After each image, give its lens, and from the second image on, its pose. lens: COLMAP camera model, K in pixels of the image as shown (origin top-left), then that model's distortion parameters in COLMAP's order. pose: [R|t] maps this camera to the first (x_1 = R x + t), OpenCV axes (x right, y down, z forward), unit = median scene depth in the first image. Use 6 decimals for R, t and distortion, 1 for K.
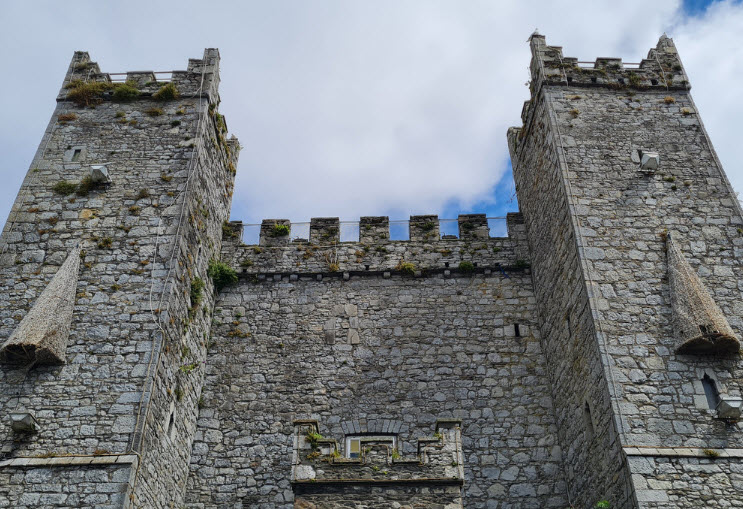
lens RADIAL K [[754.8, 0, 371.5], [0, 754.8, 254.5], [0, 0, 1]] dist [0.042759, -0.019112]
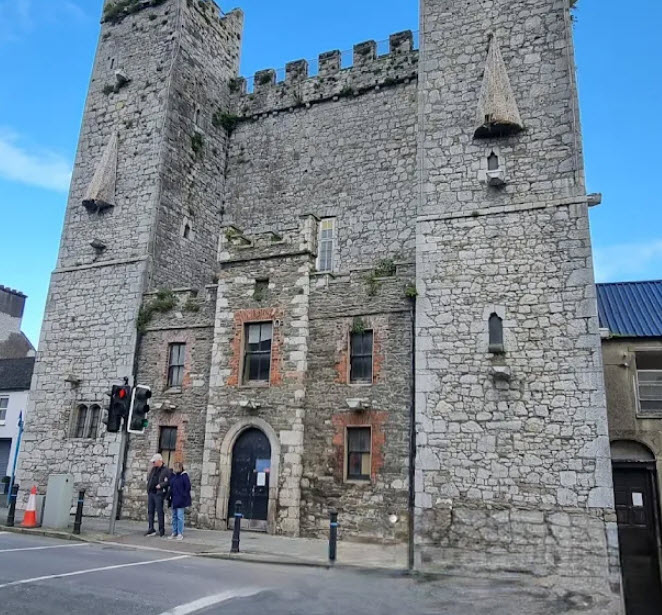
lens RADIAL K [[622.5, 0, 333.8], [0, 622.5, 280.2], [0, 0, 1]] dist [-0.002946, -0.005185]
pose [[0.918861, -0.083085, -0.385734, 0.479336], [0.219115, 0.920438, 0.323700, -0.039681], [0.328150, -0.381955, 0.863960, -0.091235]]
